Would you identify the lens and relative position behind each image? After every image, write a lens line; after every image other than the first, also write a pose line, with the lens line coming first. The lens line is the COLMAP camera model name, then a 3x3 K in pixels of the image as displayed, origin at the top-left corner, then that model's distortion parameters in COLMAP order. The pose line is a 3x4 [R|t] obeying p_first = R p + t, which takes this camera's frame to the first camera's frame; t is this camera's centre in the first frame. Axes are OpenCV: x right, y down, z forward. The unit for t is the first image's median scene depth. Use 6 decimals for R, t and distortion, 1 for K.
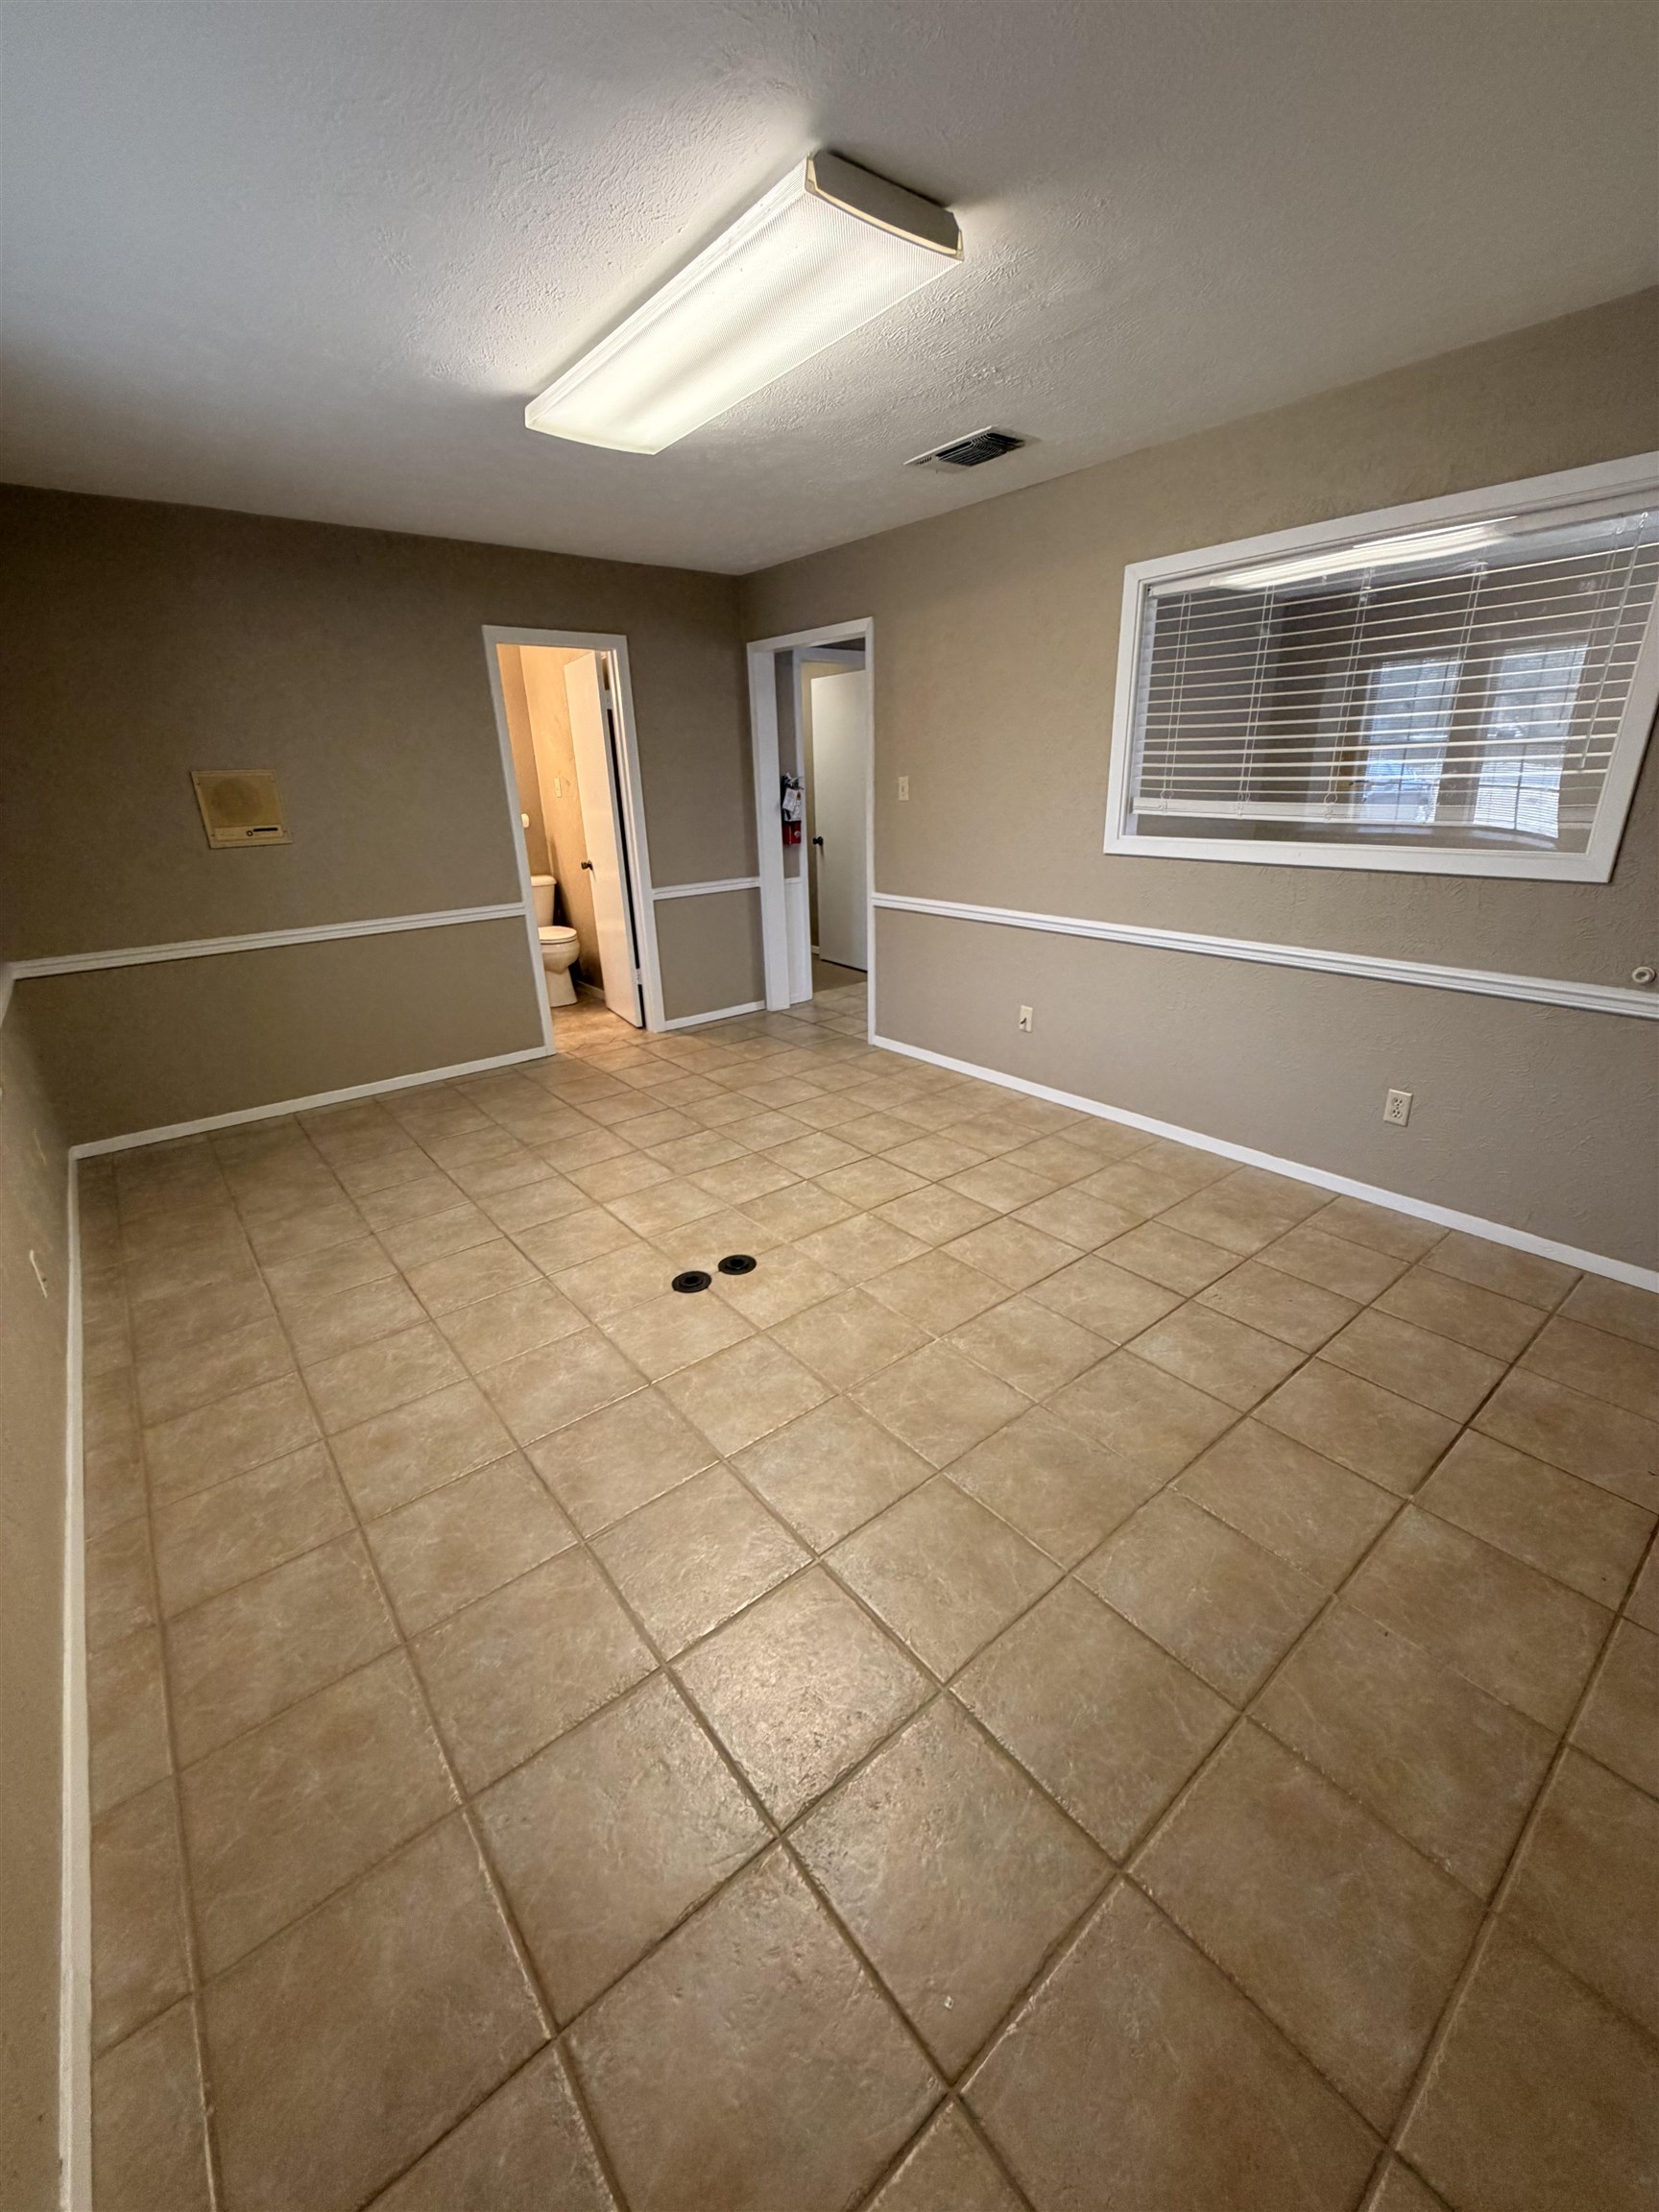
lens RADIAL K [[880.2, 0, 830.5], [0, 880.2, 1100.3], [0, 0, 1]] dist [-0.000232, -0.000009]
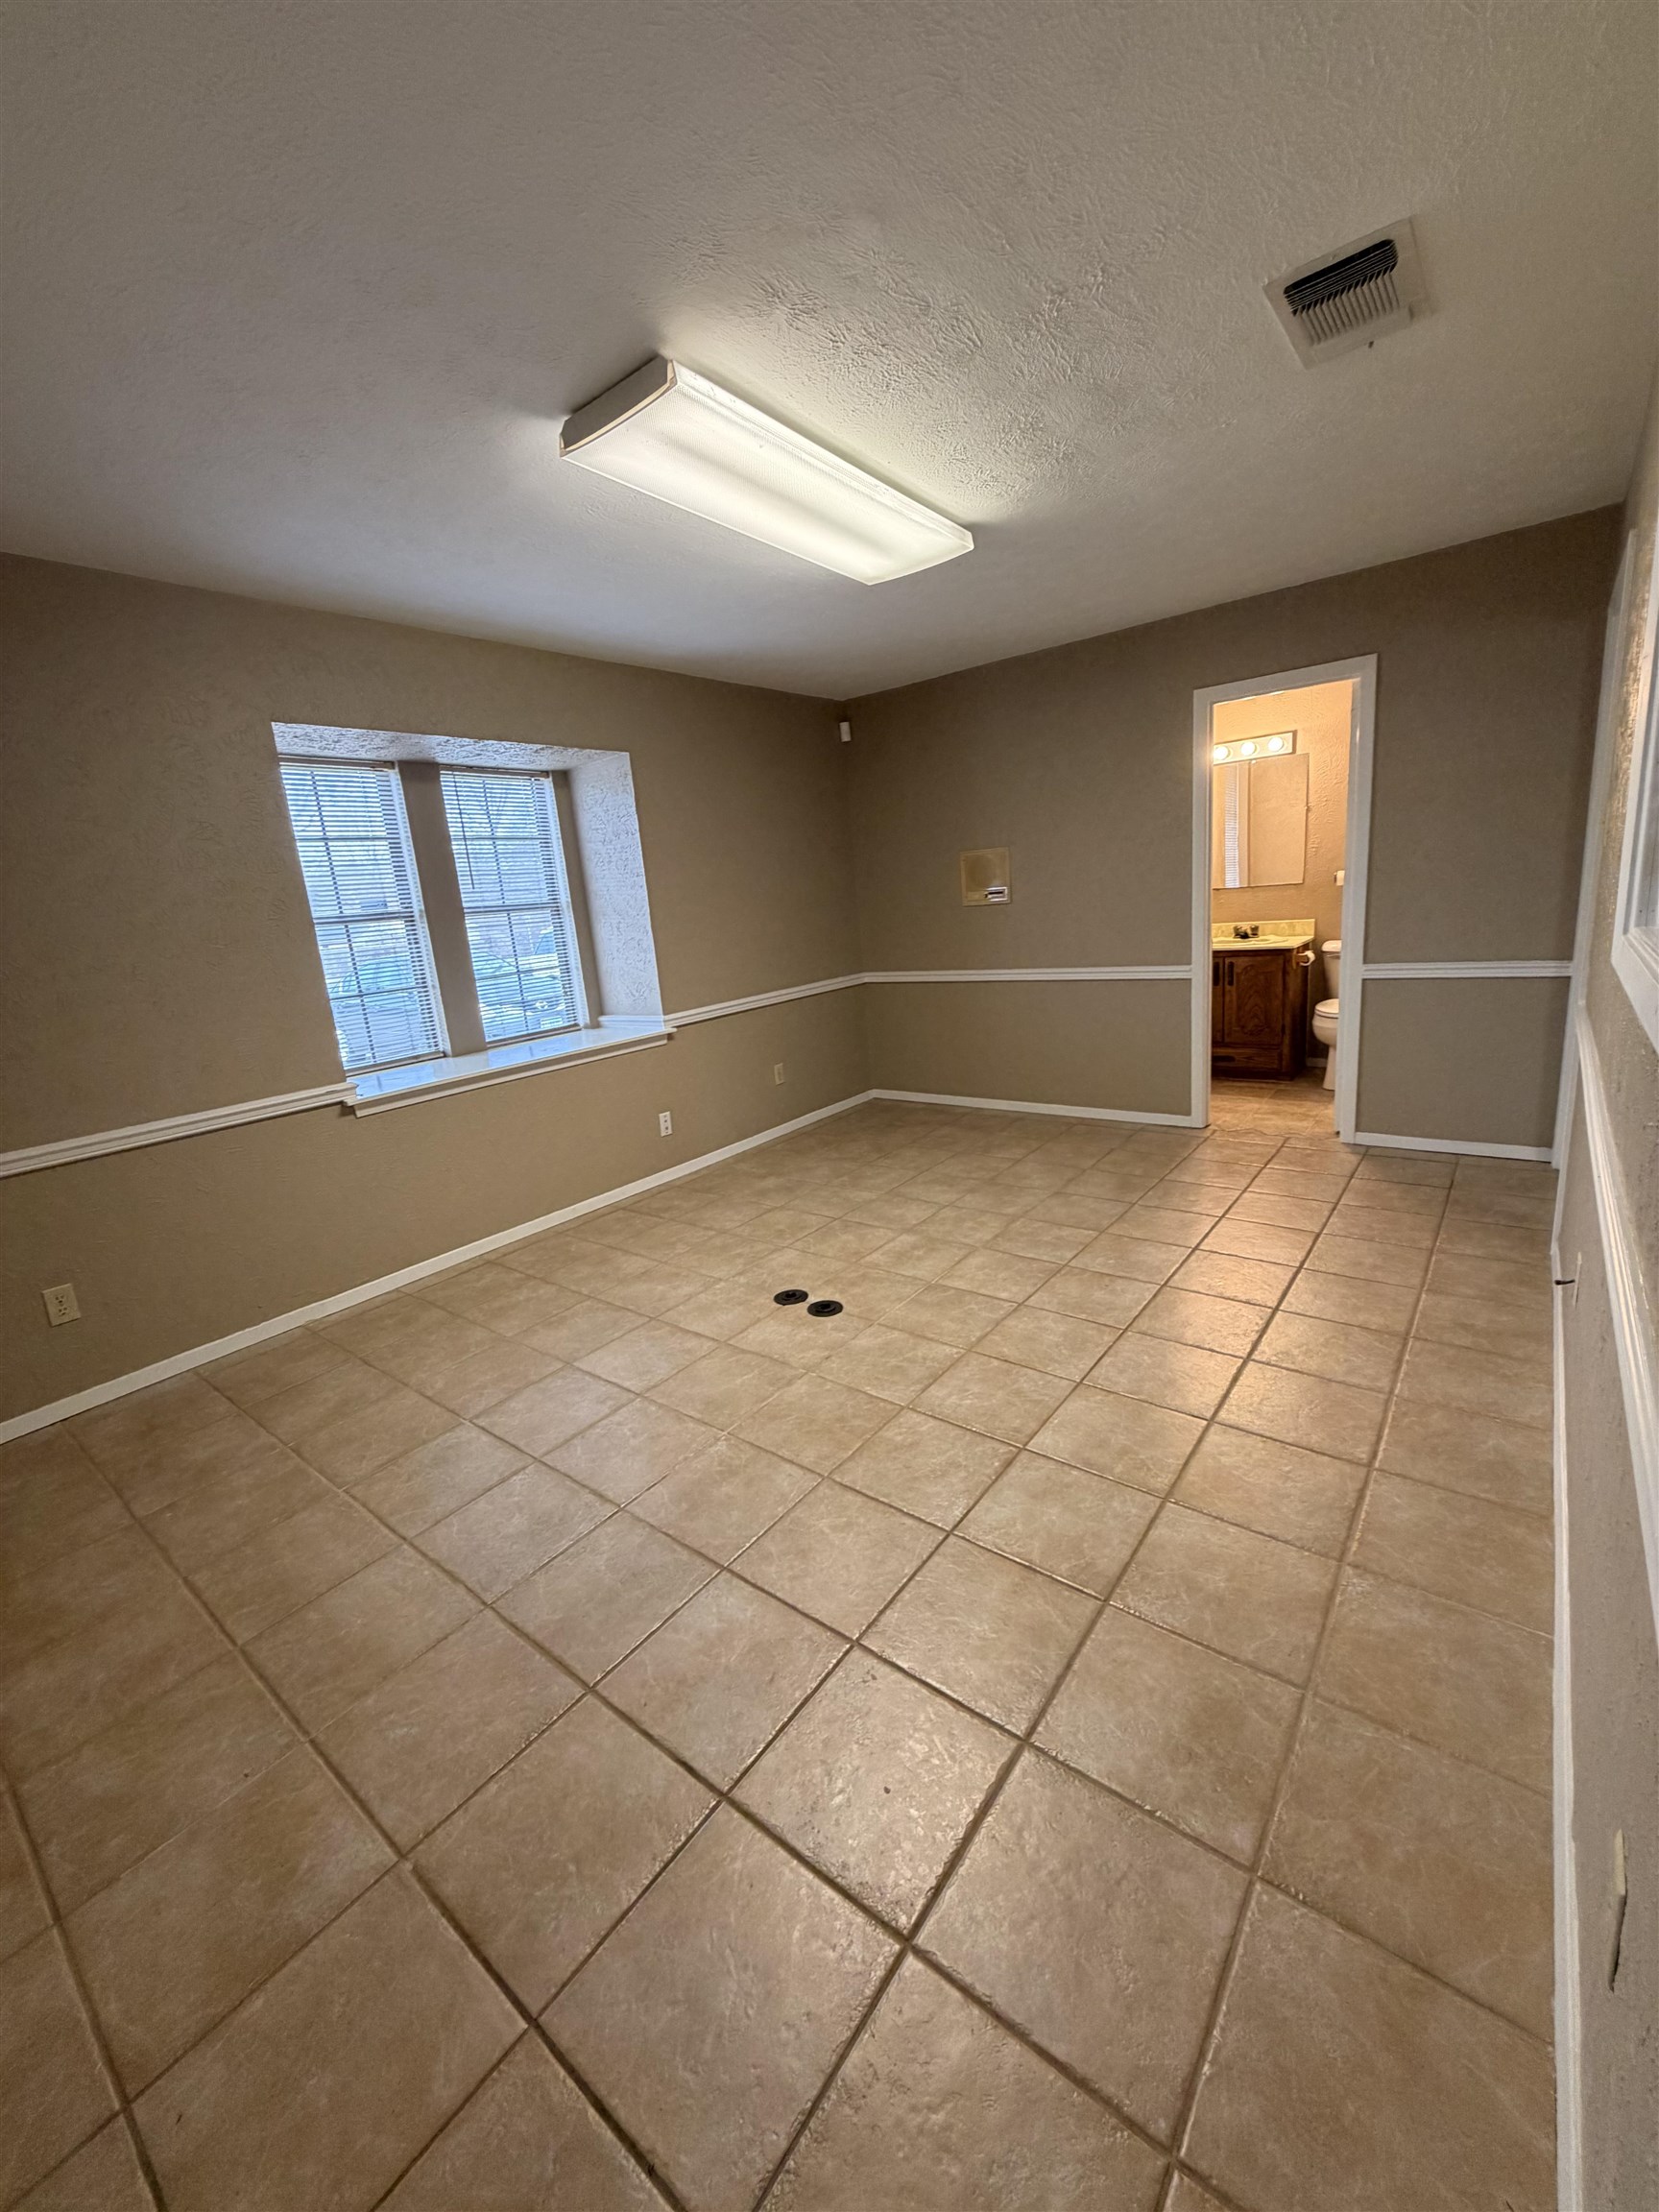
lens RADIAL K [[880.2, 0, 830.5], [0, 880.2, 1100.3], [0, 0, 1]] dist [-0.000232, -0.000009]
pose [[0.220157, 0.231713, -0.947544, 0.770755], [-0.270746, 0.947727, 0.168852, -0.212700], [0.937138, 0.219370, 0.271384, 0.602891]]
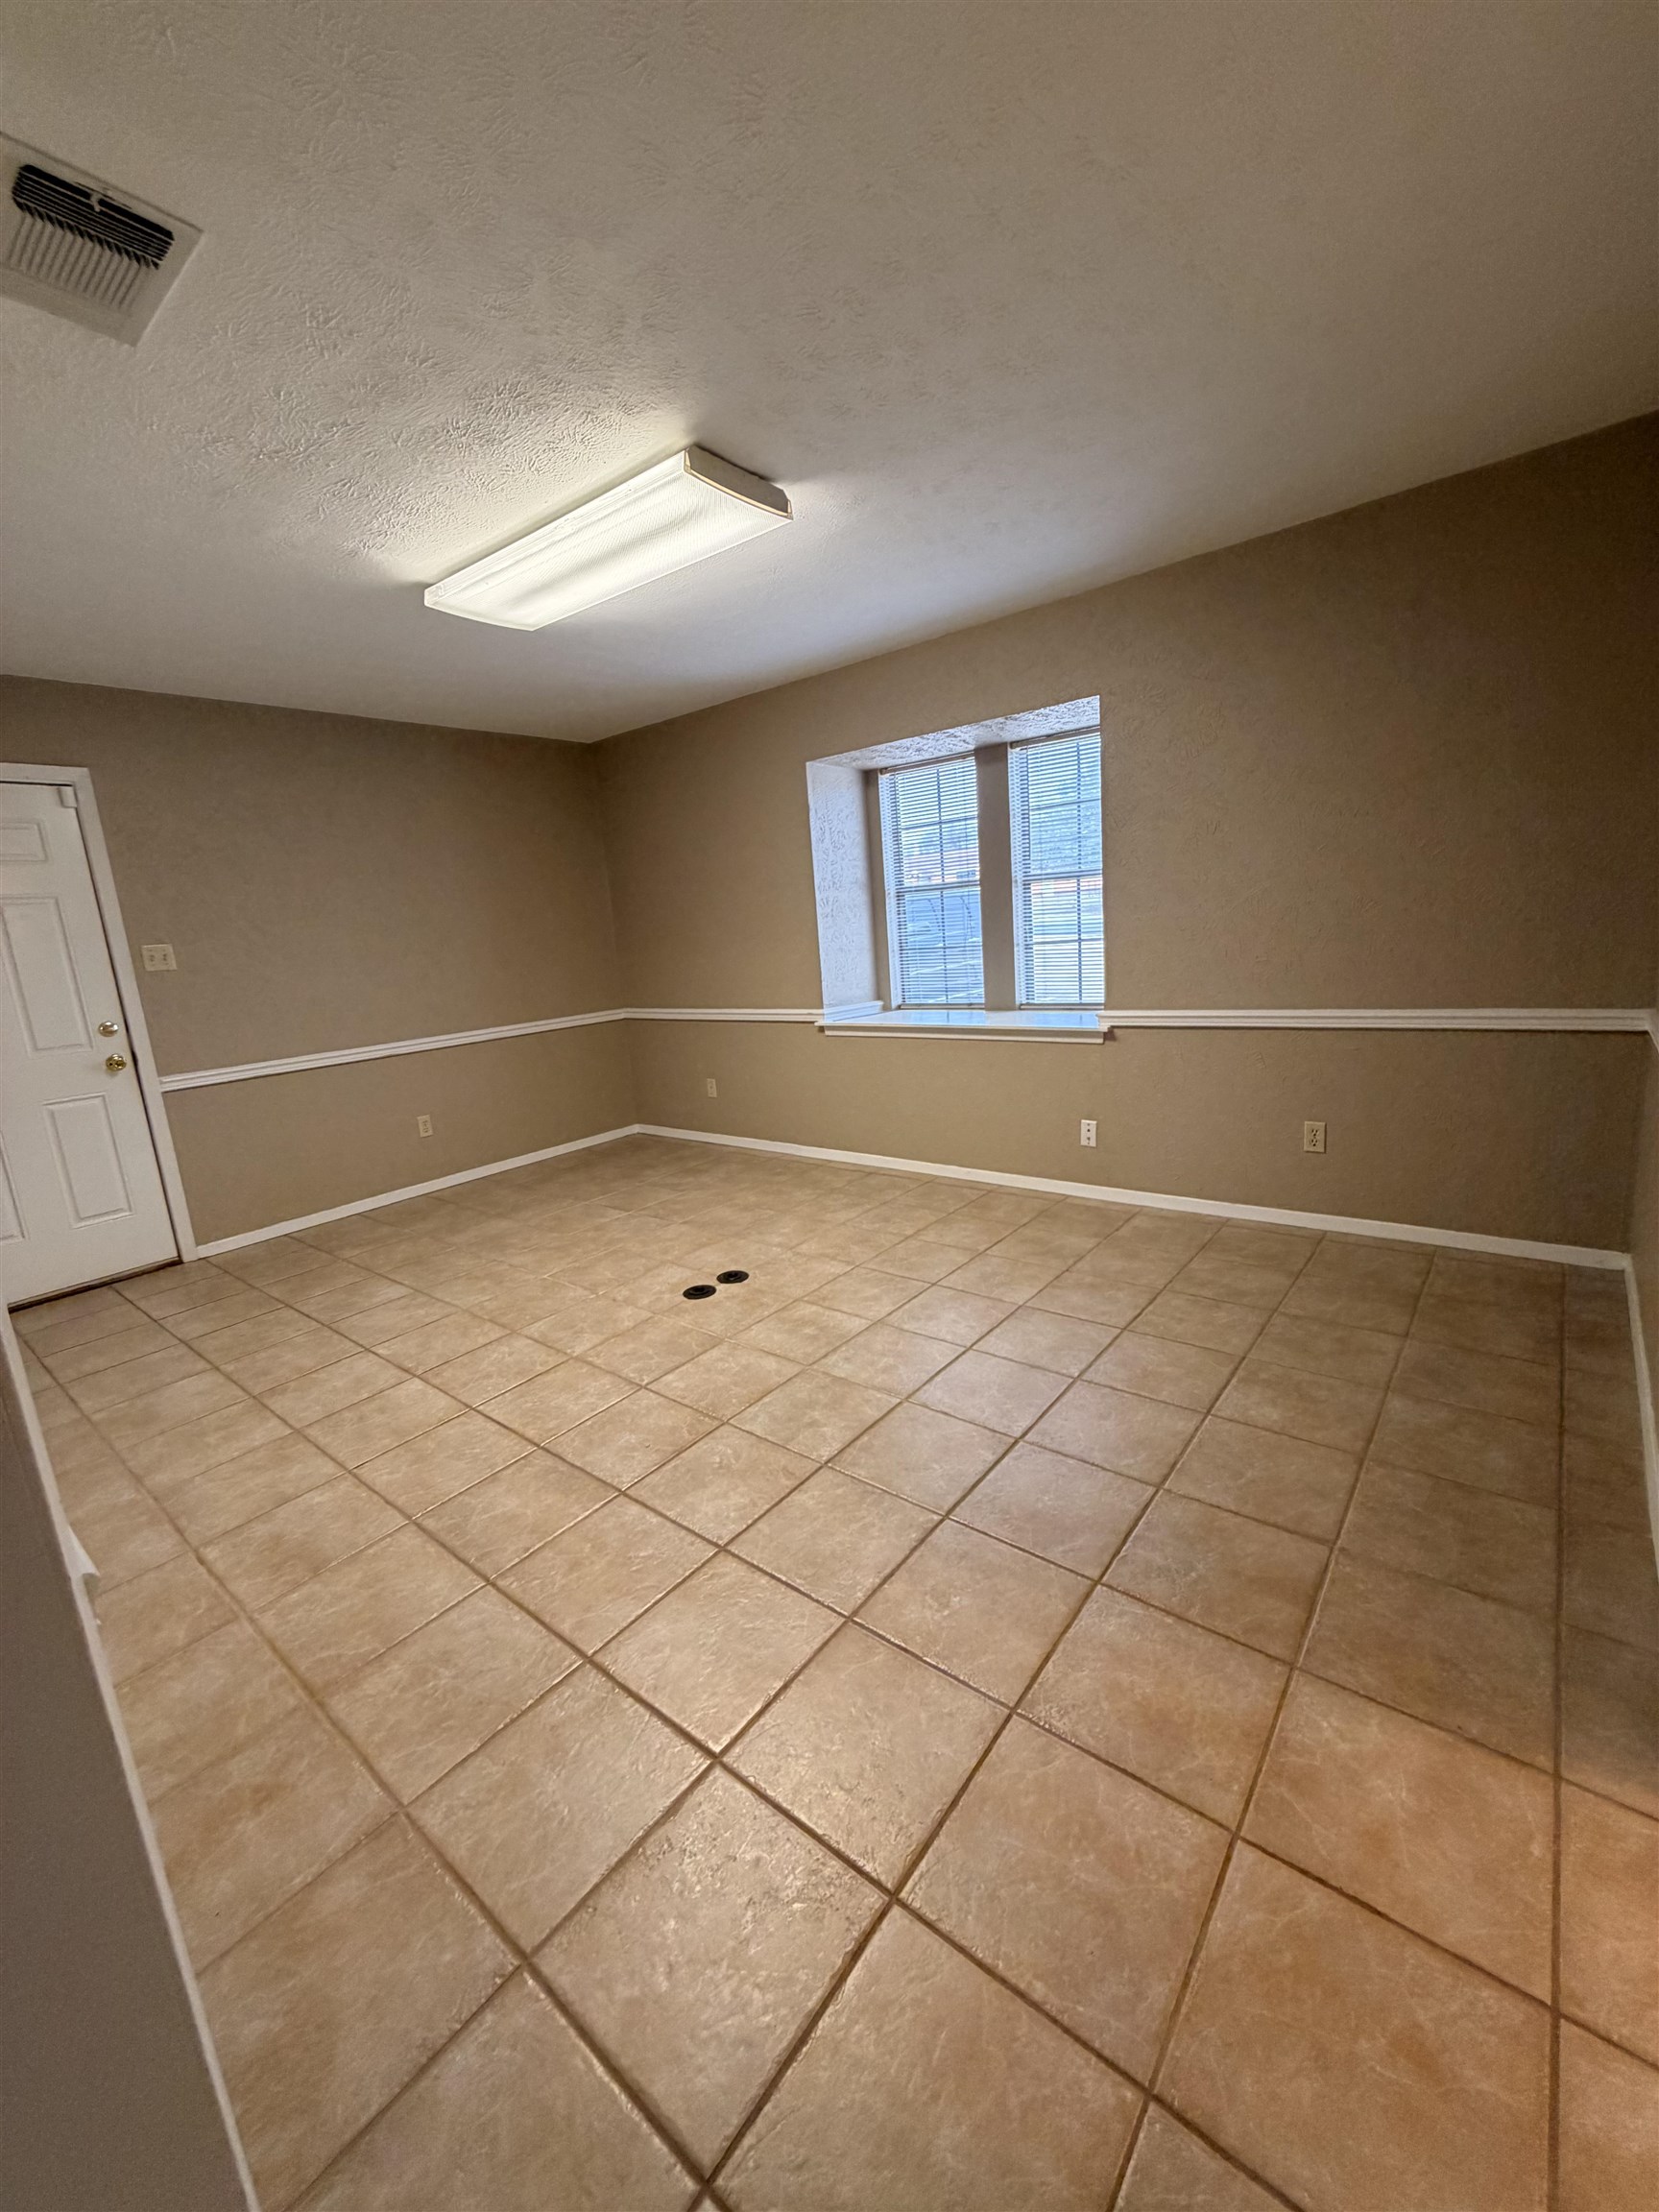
lens RADIAL K [[880.2, 0, 830.5], [0, 880.2, 1100.3], [0, 0, 1]] dist [-0.000232, -0.000009]
pose [[-0.973801, 0.139649, -0.179470, -0.092246], [0.023601, 0.847024, 0.531031, -0.577146], [0.226173, 0.512883, -0.828128, 1.698097]]
